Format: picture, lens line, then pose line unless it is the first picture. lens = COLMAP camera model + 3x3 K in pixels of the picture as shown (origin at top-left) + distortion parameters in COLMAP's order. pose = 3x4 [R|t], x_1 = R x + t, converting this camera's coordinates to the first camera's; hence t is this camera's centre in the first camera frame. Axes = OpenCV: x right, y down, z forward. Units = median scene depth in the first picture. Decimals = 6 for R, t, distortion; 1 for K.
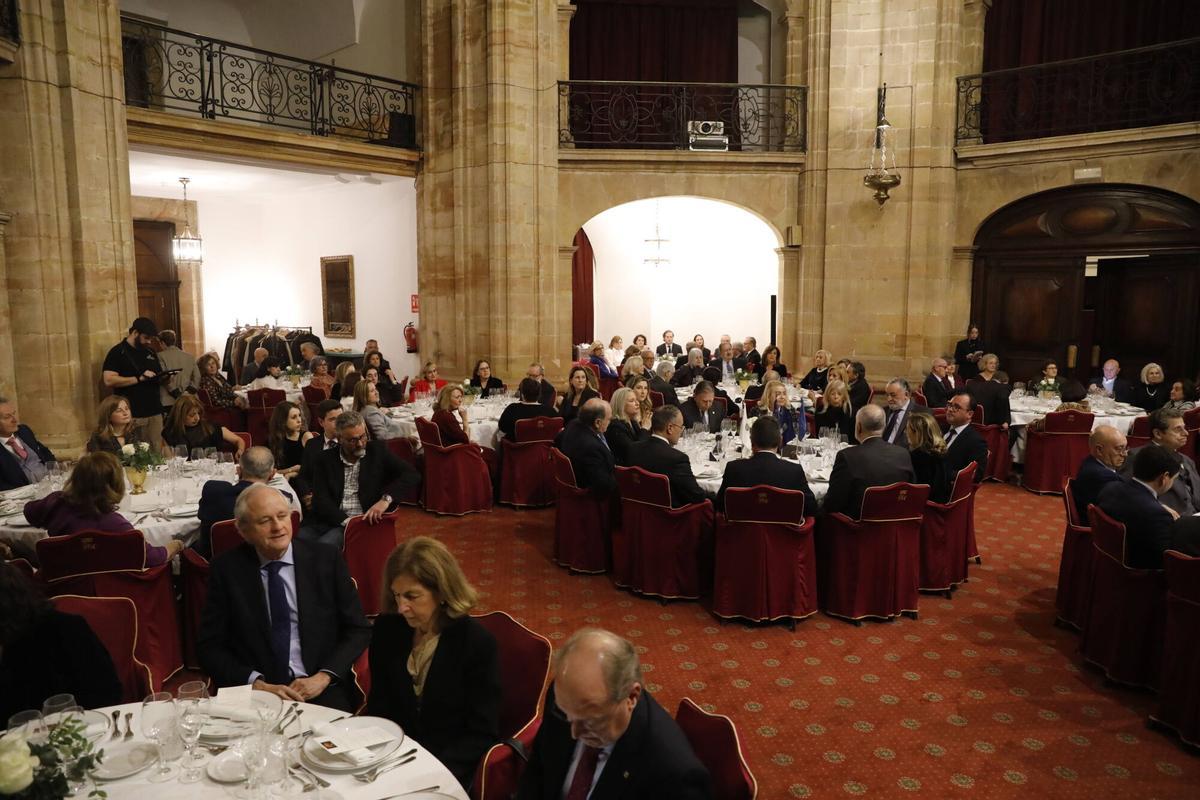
lens RADIAL K [[813.7, 0, 596.4], [0, 813.7, 404.8], [0, 0, 1]] dist [-0.107606, 0.084856]
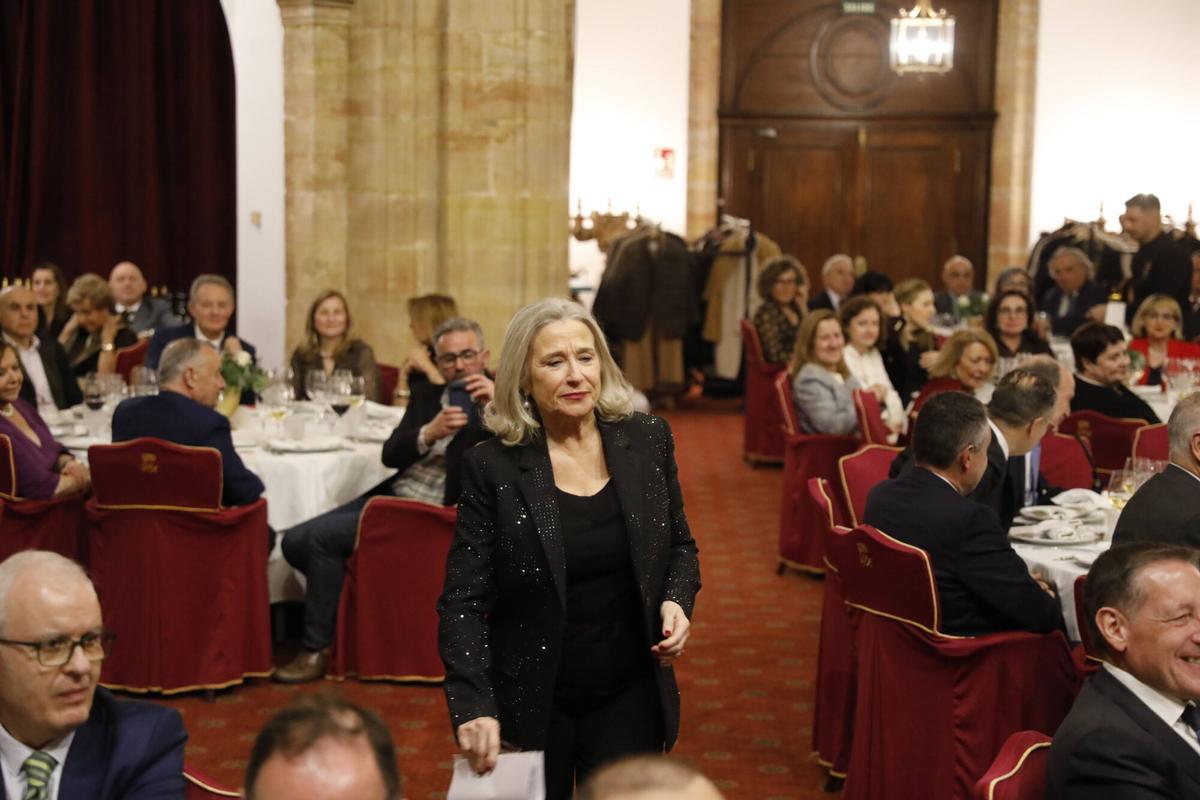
lens RADIAL K [[2247.0, 0, 596.8], [0, 2247.0, 413.4], [0, 0, 1]] dist [0.227397, -0.108258]
pose [[0.642095, 0.091137, -0.761189, 0.421793], [-0.113421, 0.993275, 0.023249, 0.010009], [0.758189, 0.071406, 0.648114, 0.022895]]
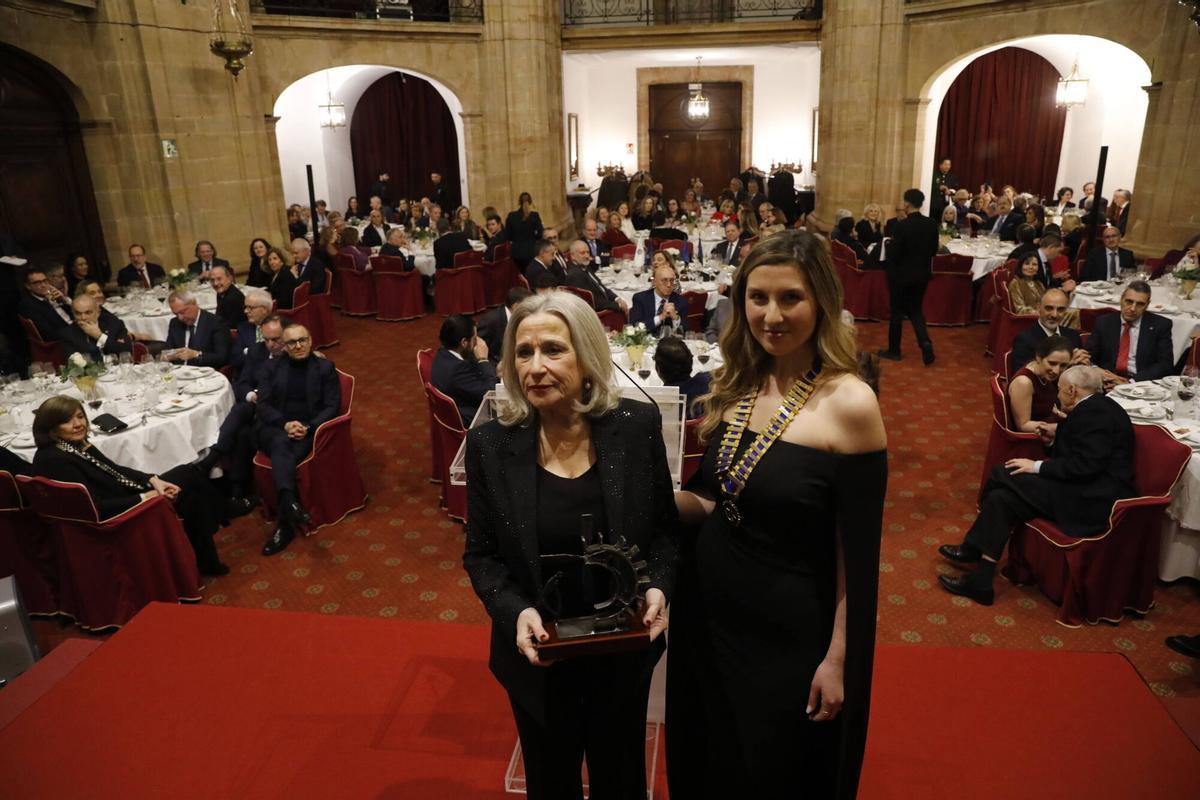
lens RADIAL K [[813.7, 0, 596.4], [0, 813.7, 404.8], [0, 0, 1]] dist [-0.107606, 0.084856]
pose [[0.538872, 0.255582, -0.802680, 0.718950], [-0.082710, 0.964311, 0.251520, -0.035397], [0.838317, -0.069148, 0.540780, 0.053650]]
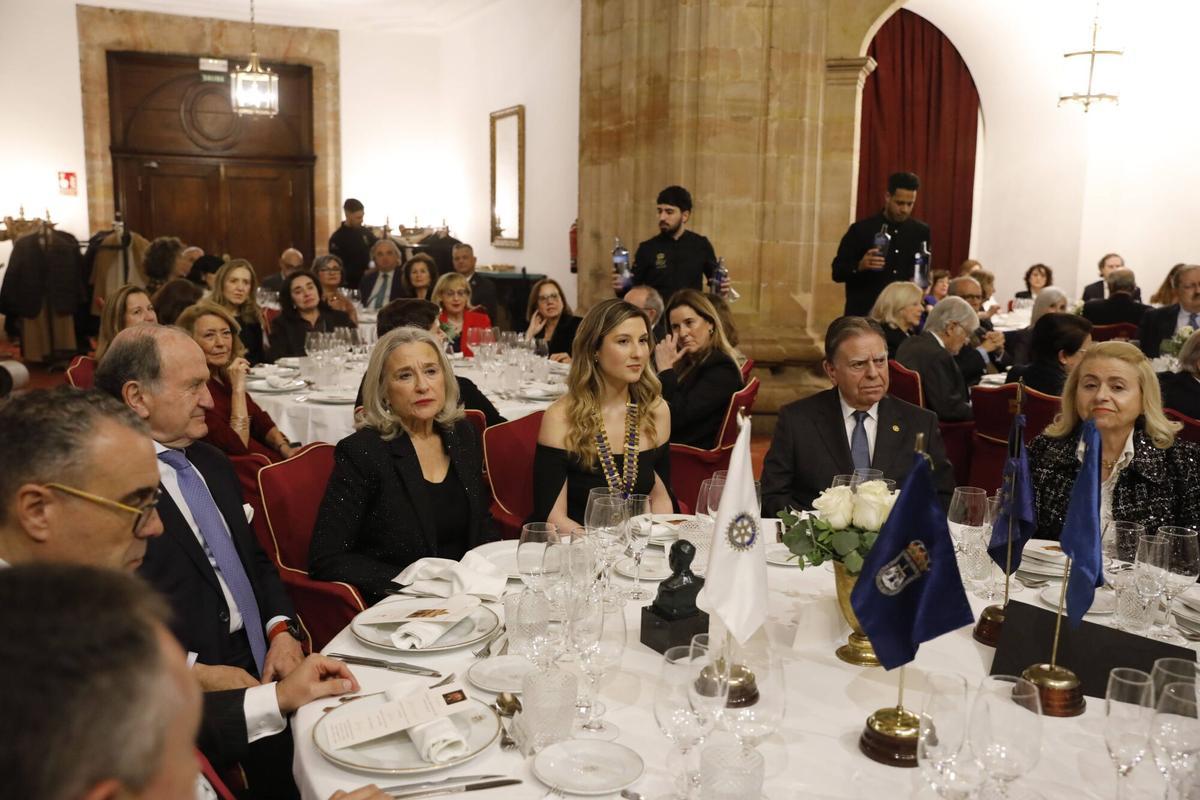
lens RADIAL K [[1106.1, 0, 597.7], [0, 1106.1, 404.0], [0, 0, 1]] dist [-0.041844, 0.135840]
pose [[0.895839, 0.088132, -0.435552, 0.139391], [-0.078662, 0.996108, 0.039767, -0.006901], [0.437362, -0.001363, 0.899285, 0.369748]]
